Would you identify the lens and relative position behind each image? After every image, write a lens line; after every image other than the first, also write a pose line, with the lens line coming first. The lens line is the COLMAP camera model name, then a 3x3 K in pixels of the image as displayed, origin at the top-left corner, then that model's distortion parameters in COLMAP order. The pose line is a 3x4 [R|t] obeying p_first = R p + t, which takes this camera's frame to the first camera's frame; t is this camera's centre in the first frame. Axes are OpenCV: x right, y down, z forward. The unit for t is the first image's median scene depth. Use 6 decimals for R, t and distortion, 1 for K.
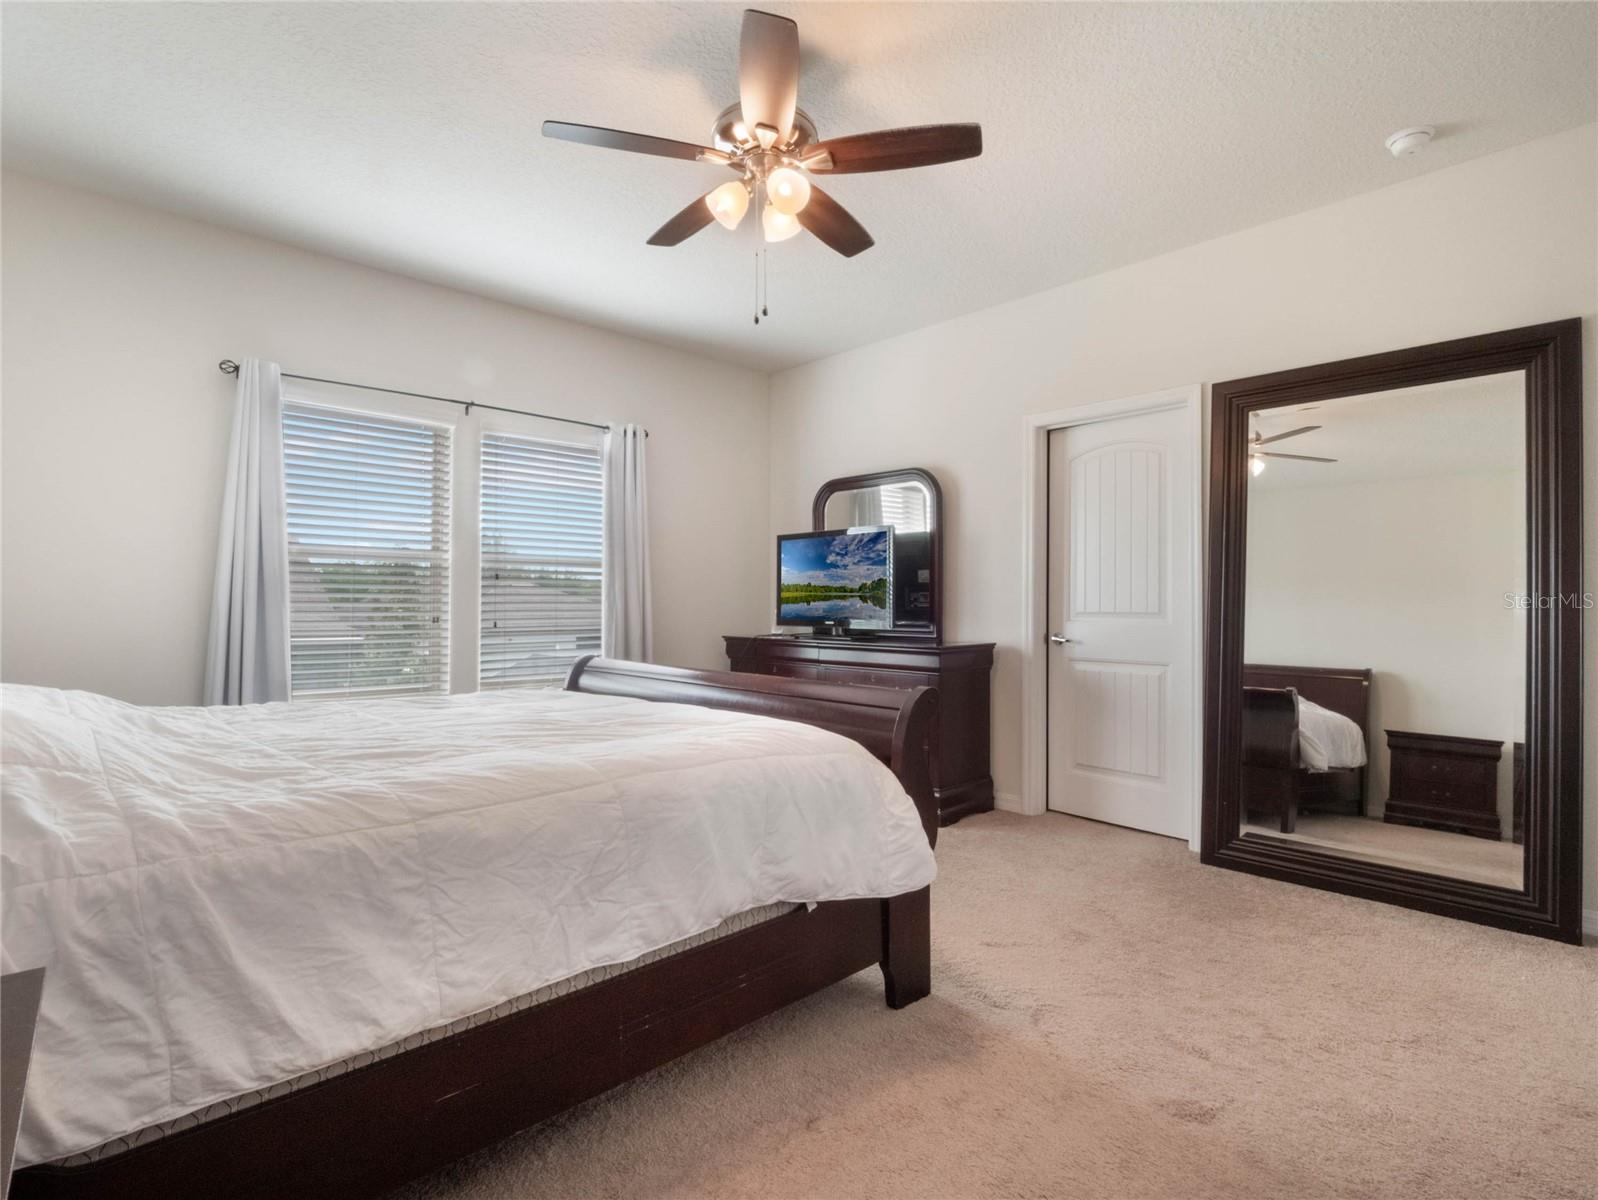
lens RADIAL K [[771.6, 0, 803.5], [0, 771.6, 606.7], [0, 0, 1]] dist [-0.014453, 0.000458]
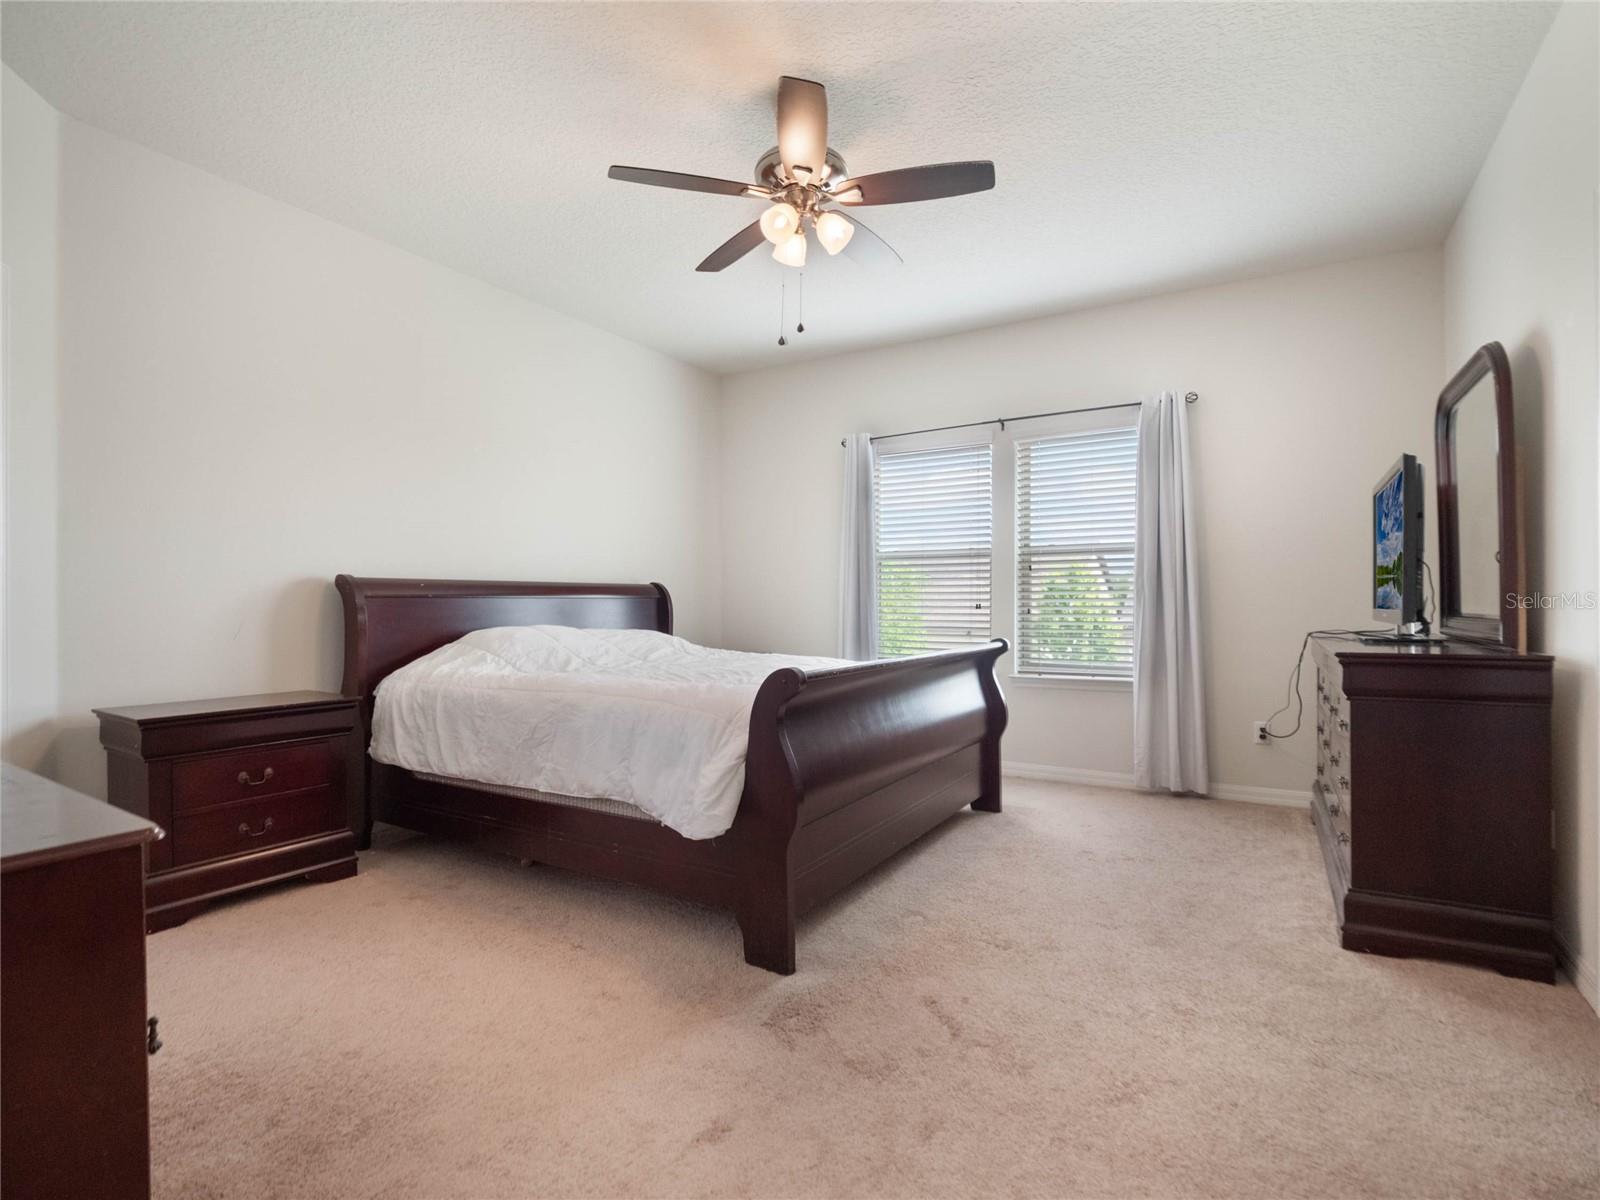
lens RADIAL K [[772.6, 0, 803.9], [0, 772.6, 599.4], [0, 0, 1]] dist [-0.014453, 0.000458]
pose [[0.285344, -0.010605, -0.958366, 1.805104], [0.002532, 0.999944, -0.010311, 0.048803], [0.958422, 0.000516, 0.285355, 1.190956]]
